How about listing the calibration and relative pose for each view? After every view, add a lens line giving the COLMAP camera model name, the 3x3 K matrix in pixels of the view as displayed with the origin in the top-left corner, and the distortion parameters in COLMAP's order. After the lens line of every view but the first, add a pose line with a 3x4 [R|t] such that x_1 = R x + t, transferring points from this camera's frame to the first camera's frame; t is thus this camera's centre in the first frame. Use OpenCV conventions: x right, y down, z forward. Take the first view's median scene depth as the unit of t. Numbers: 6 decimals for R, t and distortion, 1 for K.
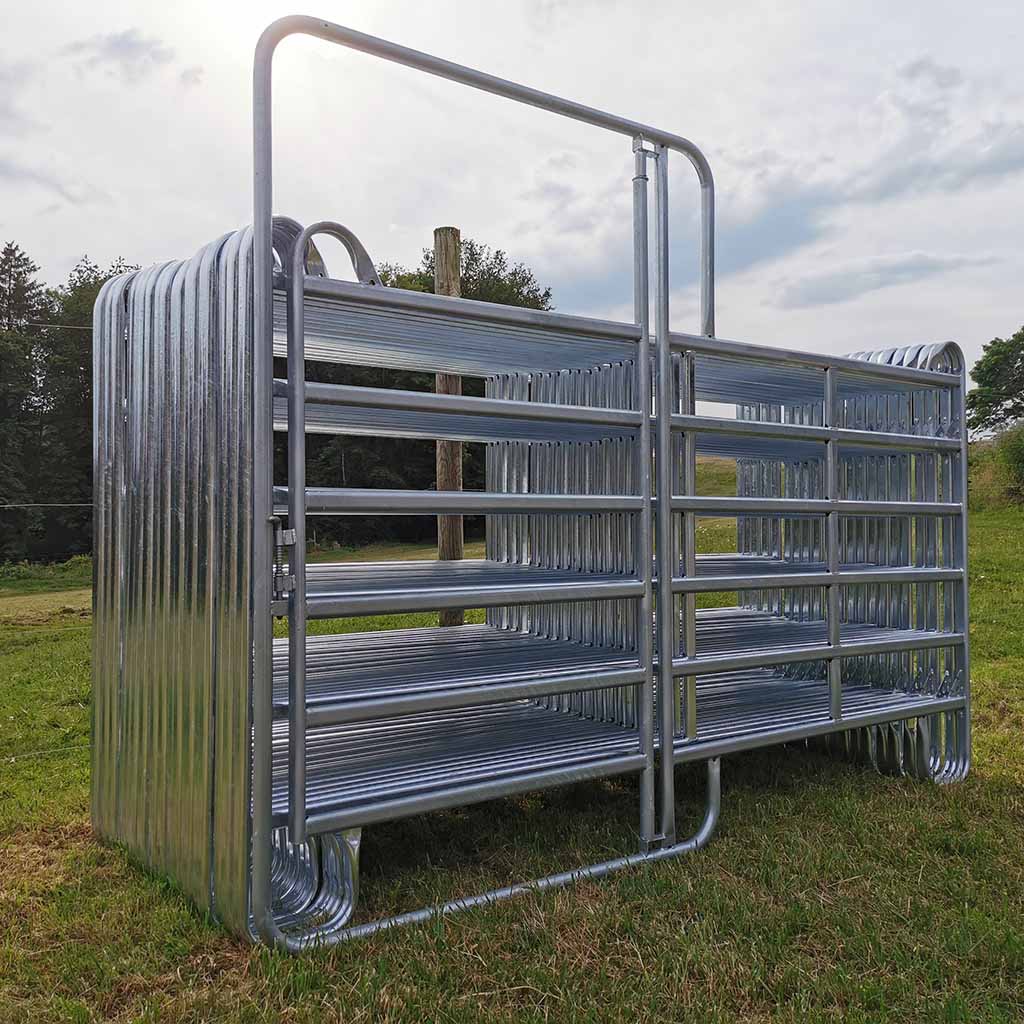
lens RADIAL K [[1068.1, 0, 512.0], [0, 1068.1, 512.0], [0, 0, 1]] dist [0.048587, -0.021046]
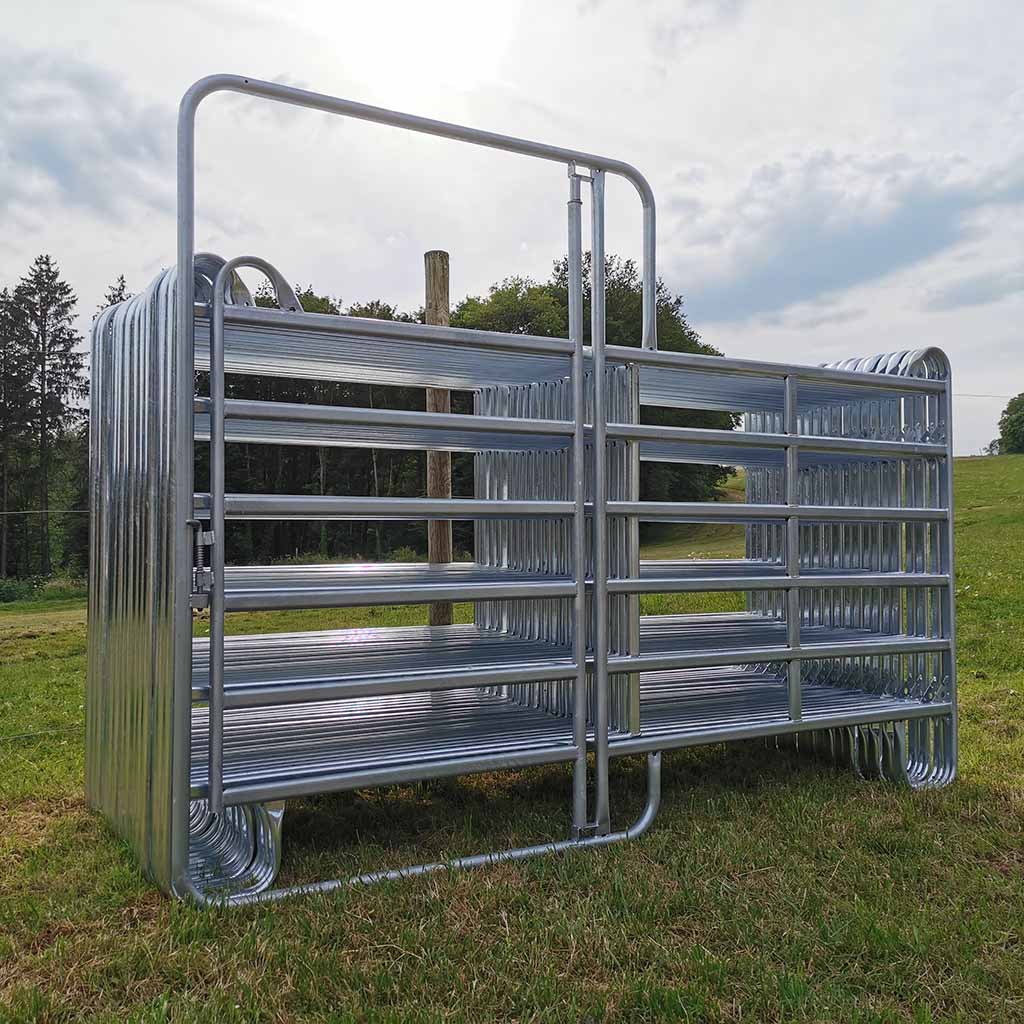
lens RADIAL K [[1068.1, 0, 512.0], [0, 1068.1, 512.0], [0, 0, 1]] dist [0.048587, -0.021046]
pose [[0.991475, -0.002318, -0.130274, 0.186453], [0.001084, 0.999954, -0.009549, 0.005175], [0.130290, 0.009326, 0.991432, -0.053070]]
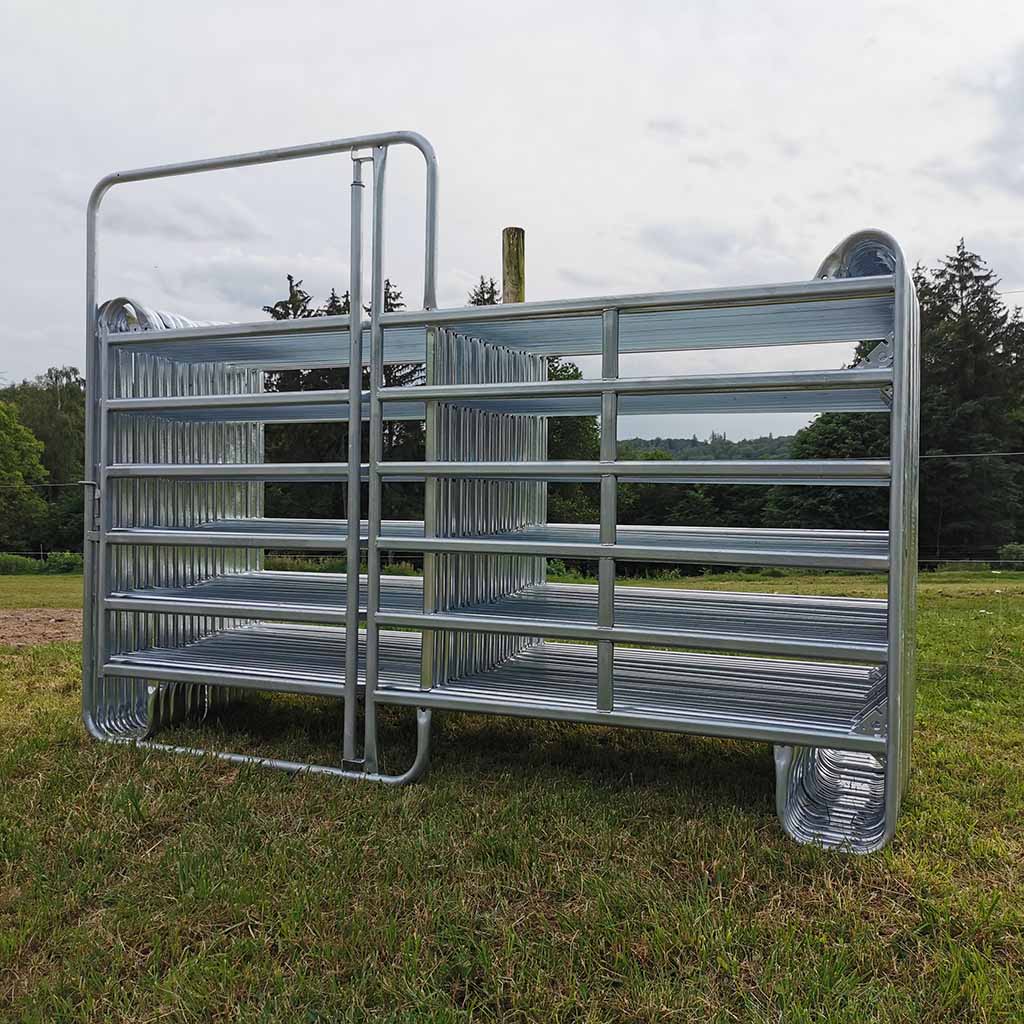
lens RADIAL K [[1068.1, 0, 512.0], [0, 1068.1, 512.0], [0, 0, 1]] dist [0.048587, -0.021046]
pose [[0.460276, 0.015995, -0.887632, 1.158971], [-0.000427, 0.999842, 0.017796, 0.016084], [0.887776, -0.007812, 0.460210, 0.589179]]
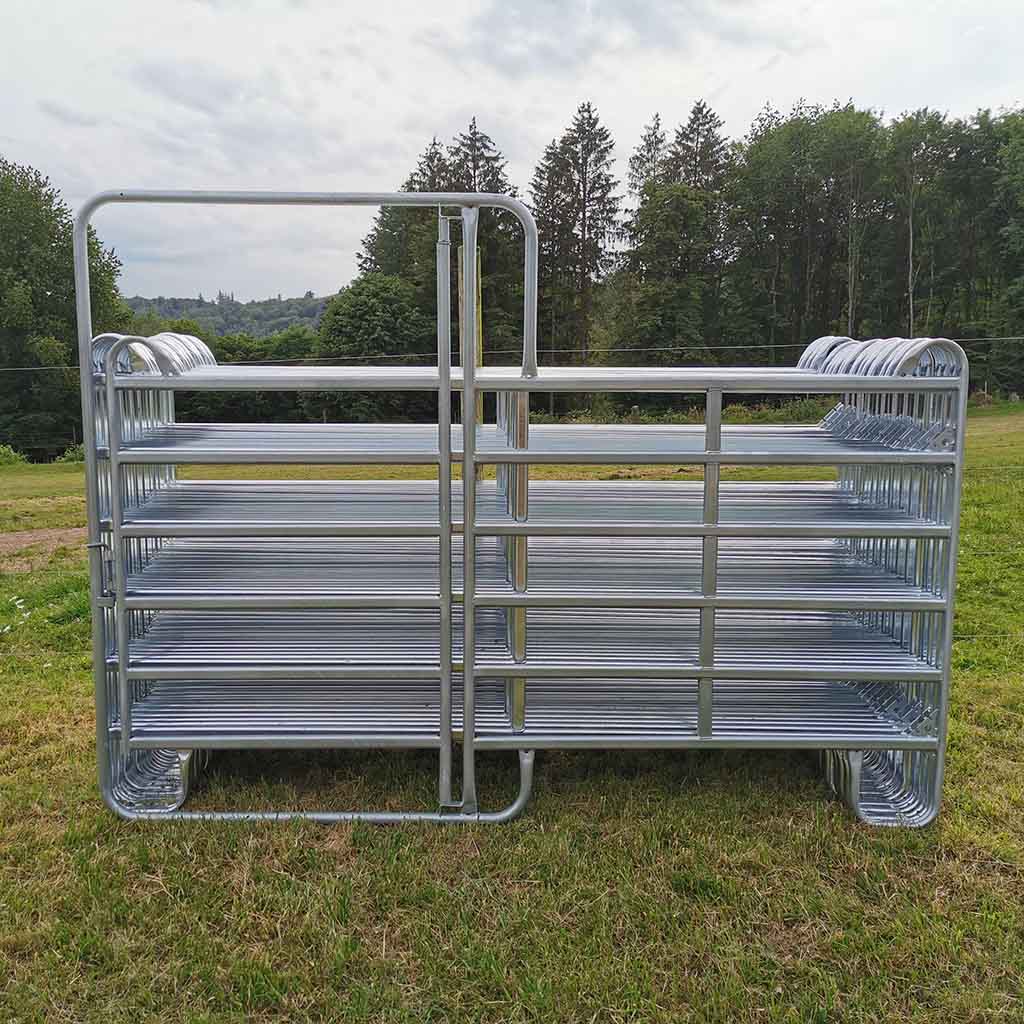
lens RADIAL K [[1067.6, 0, 488.9], [0, 1067.6, 515.1], [0, 0, 1]] dist [0.069861, -0.100064]
pose [[0.791295, 0.088770, -0.604956, 0.819761], [0.004438, 0.988545, 0.150861, -0.189295], [0.611419, -0.122060, 0.781837, 0.114462]]
